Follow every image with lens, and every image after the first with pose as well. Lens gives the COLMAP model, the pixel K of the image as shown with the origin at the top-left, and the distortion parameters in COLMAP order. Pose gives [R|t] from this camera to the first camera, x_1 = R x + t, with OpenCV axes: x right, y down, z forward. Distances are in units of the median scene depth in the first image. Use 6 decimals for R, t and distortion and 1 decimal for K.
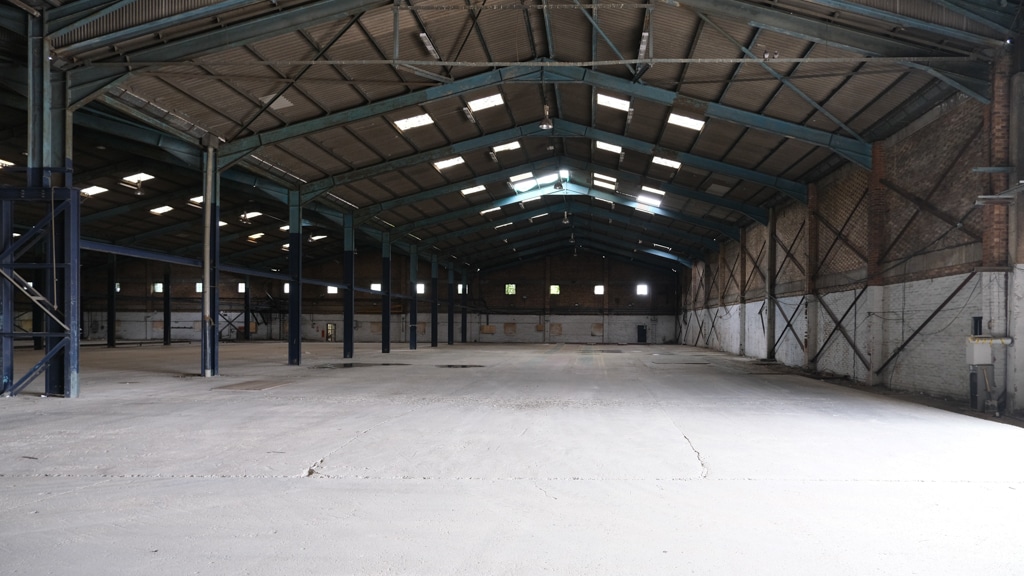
lens RADIAL K [[684.4, 0, 601.7], [0, 684.4, 349.9], [0, 0, 1]] dist [0.004307, -0.000645]
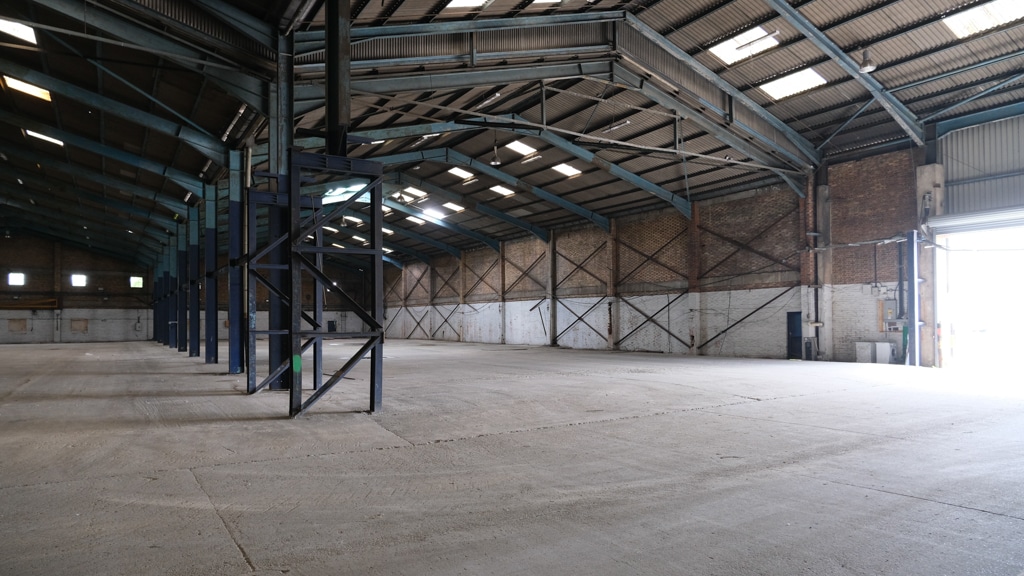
lens RADIAL K [[684.4, 0, 474.5], [0, 684.4, 274.4], [0, 0, 1]] dist [0.004307, -0.000645]
pose [[0.835448, 0.029272, 0.548789, -0.599835], [0.026841, 0.995215, -0.093947, -0.002007], [-0.548913, 0.093218, 0.830665, -0.010953]]
